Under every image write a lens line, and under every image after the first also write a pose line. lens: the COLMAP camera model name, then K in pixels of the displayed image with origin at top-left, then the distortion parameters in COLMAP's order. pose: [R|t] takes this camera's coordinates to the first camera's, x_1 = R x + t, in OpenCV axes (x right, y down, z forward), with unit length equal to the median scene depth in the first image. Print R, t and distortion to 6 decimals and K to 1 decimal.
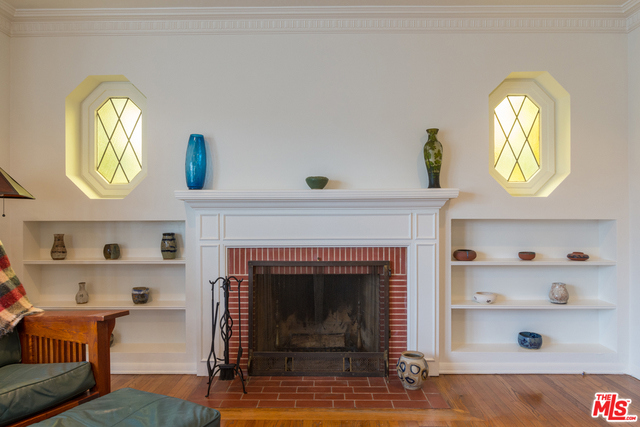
lens RADIAL K [[460.0, 0, 318.9], [0, 460.0, 210.2], [0, 0, 1]] dist [-0.005425, 0.001571]
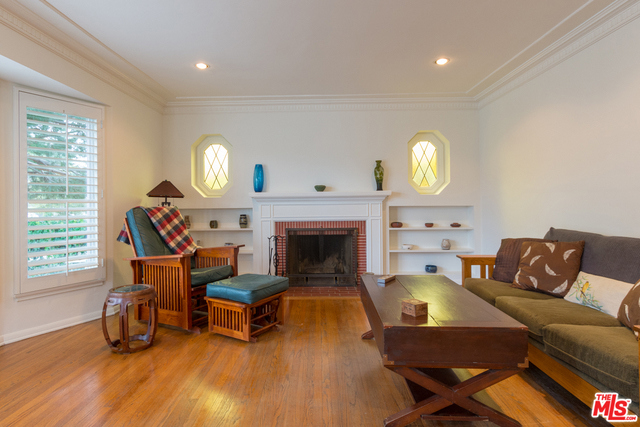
lens RADIAL K [[360.3, 0, 309.5], [0, 360.3, 202.2], [0, 0, 1]] dist [-0.003818, -0.001488]
pose [[0.999856, -0.007796, -0.015044, -0.026388], [0.007817, 0.999969, 0.001373, -0.002433], [0.015033, -0.001490, 0.999886, -0.533662]]
